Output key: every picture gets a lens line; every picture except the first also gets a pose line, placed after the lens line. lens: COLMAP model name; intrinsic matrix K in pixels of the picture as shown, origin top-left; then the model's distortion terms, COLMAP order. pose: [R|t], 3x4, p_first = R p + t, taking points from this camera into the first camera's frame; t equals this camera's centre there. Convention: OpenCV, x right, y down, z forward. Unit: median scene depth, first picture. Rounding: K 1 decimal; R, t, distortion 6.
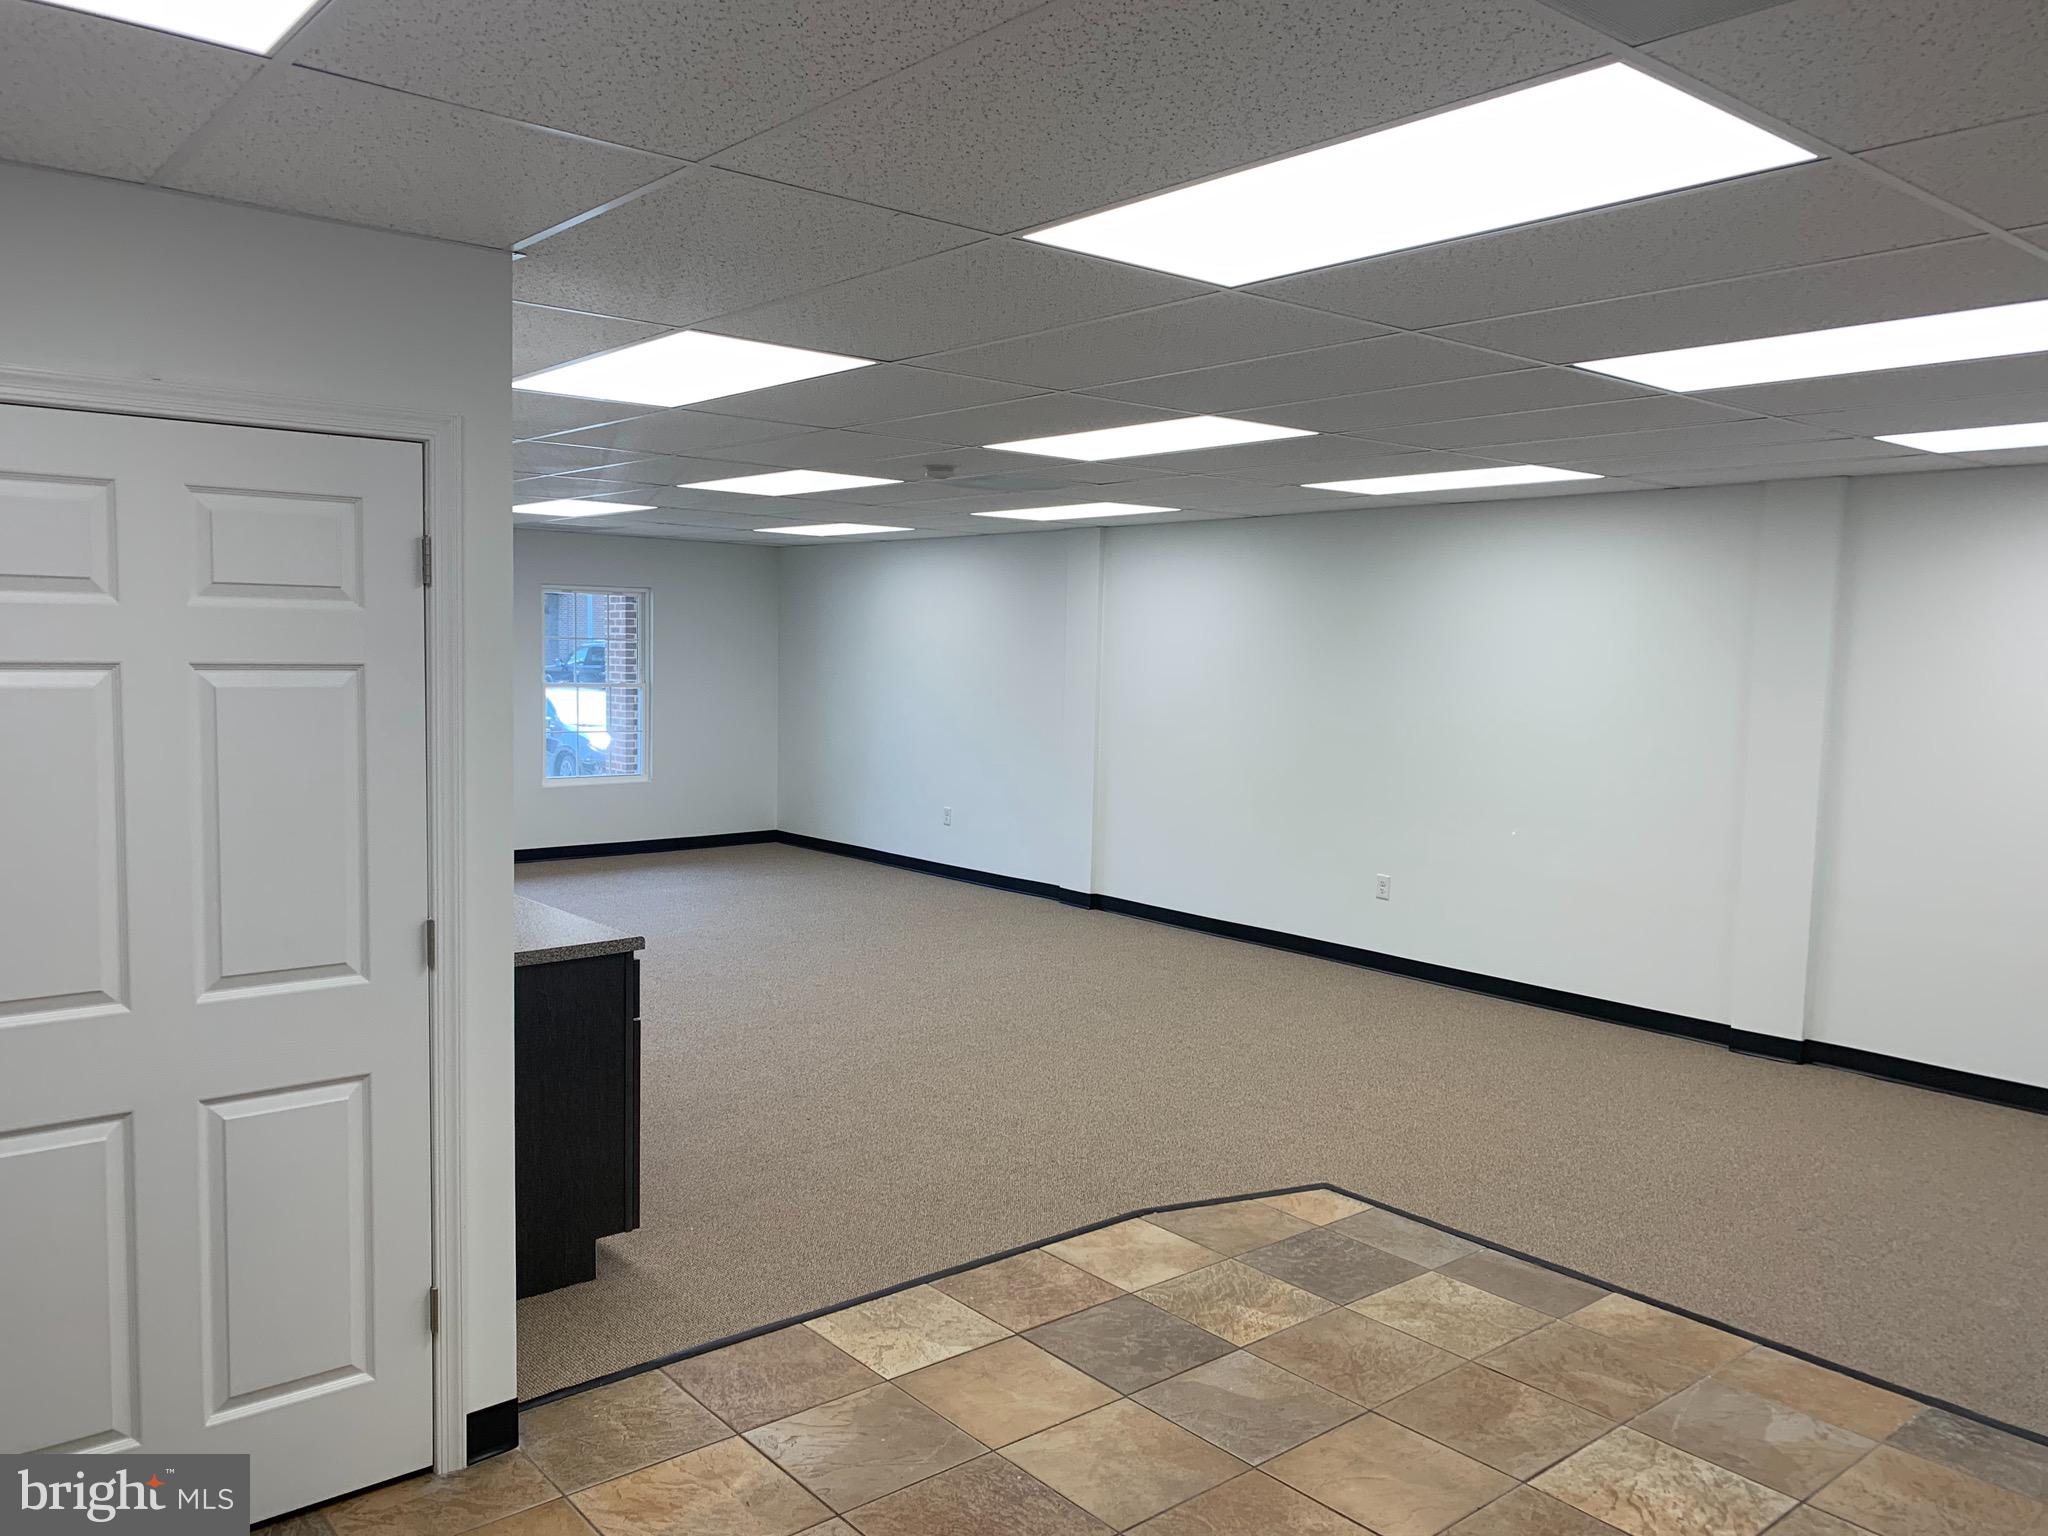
lens RADIAL K [[1553.9, 0, 1015.5], [0, 1553.9, 744.1], [0, 0, 1]] dist [0.046355, -0.010463]
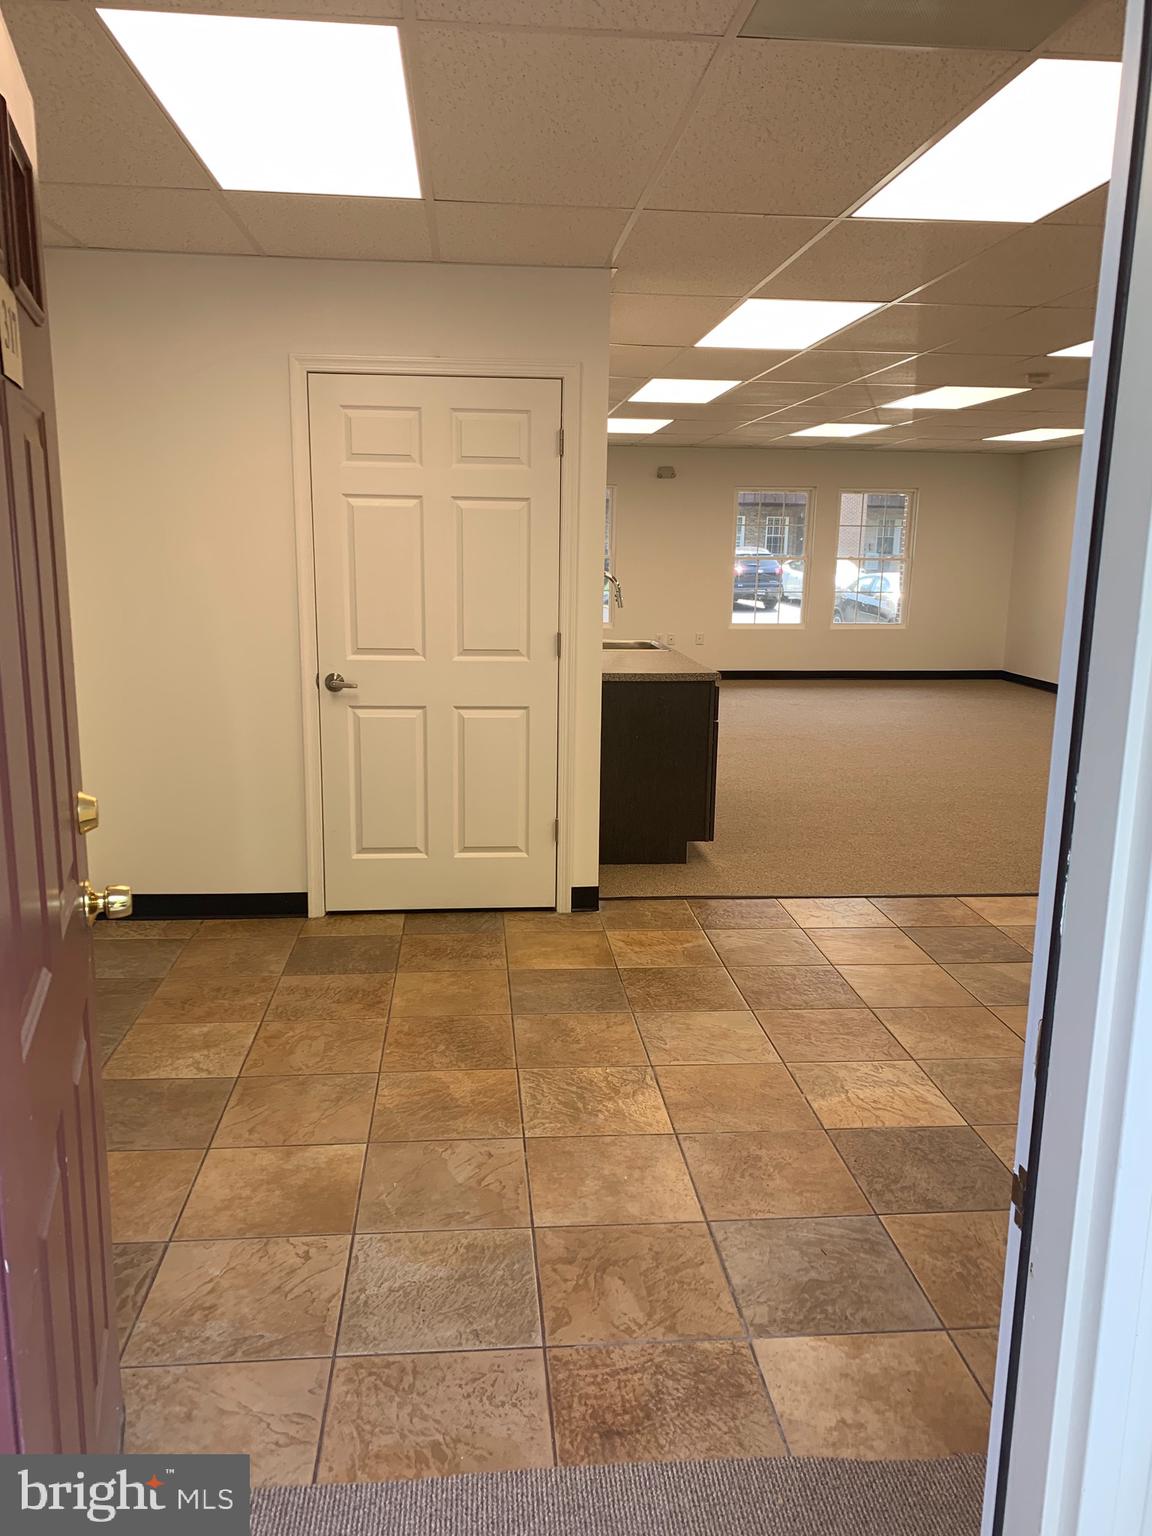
lens RADIAL K [[1191.7, 0, 576.0], [0, 1191.7, 768.0], [0, 0, 1]] dist [0.011416, -0.036769]
pose [[0.816862, 0.100191, -0.568066, 0.436682], [-0.037269, 0.991909, 0.121353, 0.086250], [0.575628, -0.077958, 0.813987, -0.179476]]
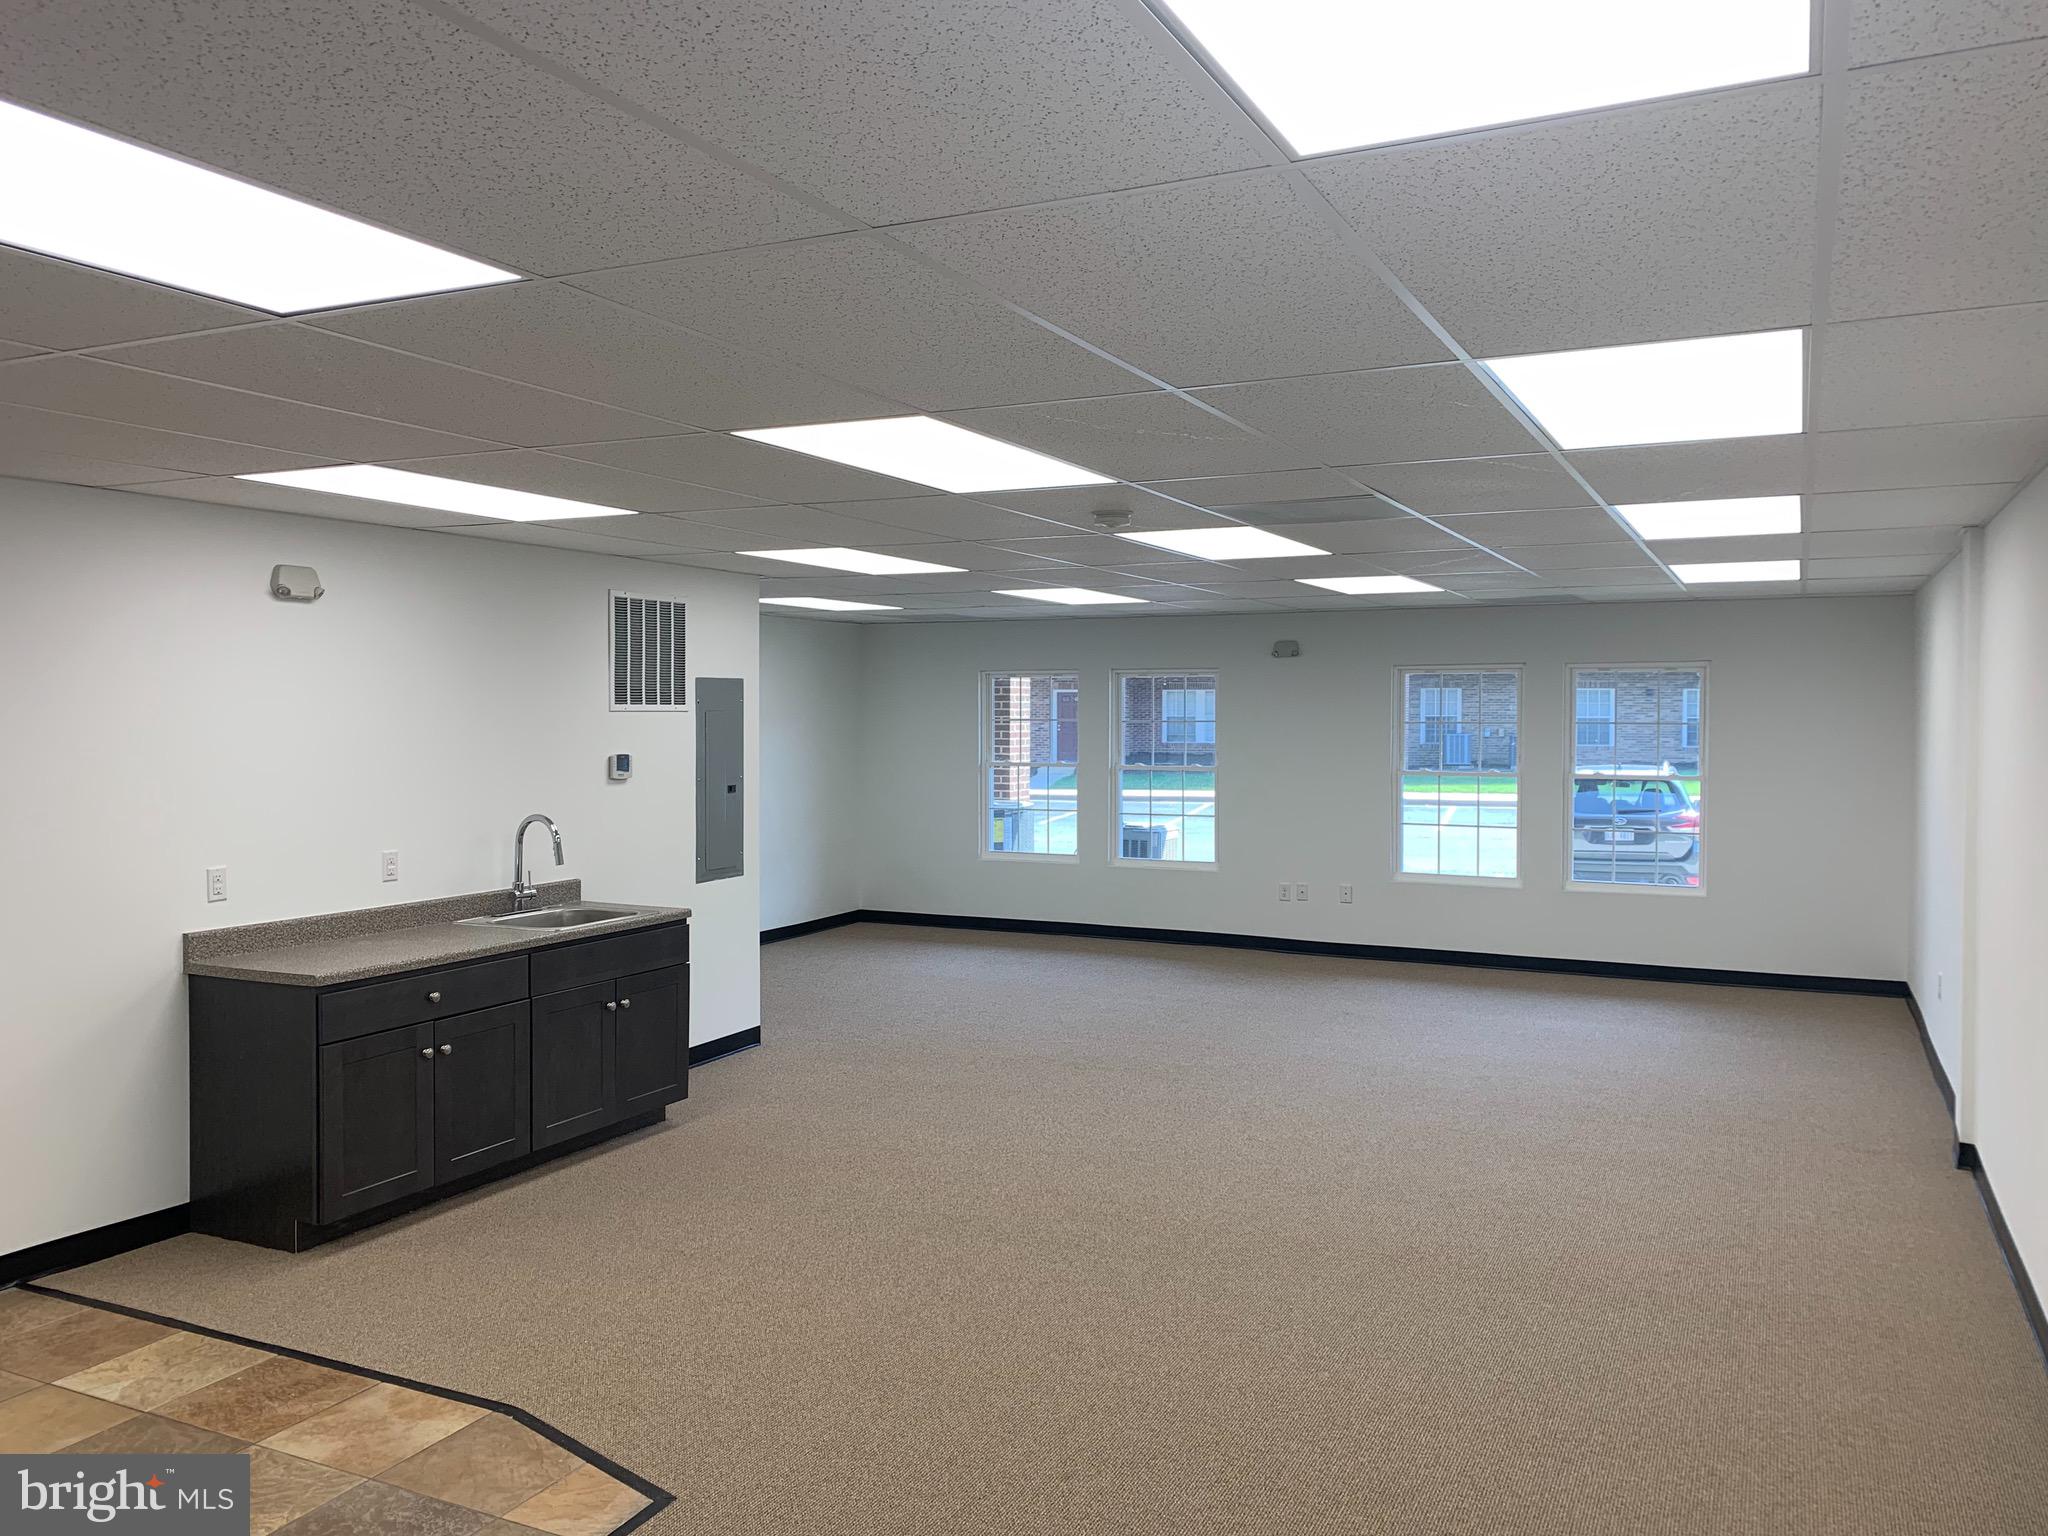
lens RADIAL K [[1553.9, 0, 1015.5], [0, 1553.9, 744.1], [0, 0, 1]] dist [0.046355, -0.010463]
pose [[0.396258, 0.000328, -0.918139, 1.234155], [-0.056671, 0.998102, -0.024102, -0.061890], [0.916388, 0.061583, 0.395525, 1.156968]]
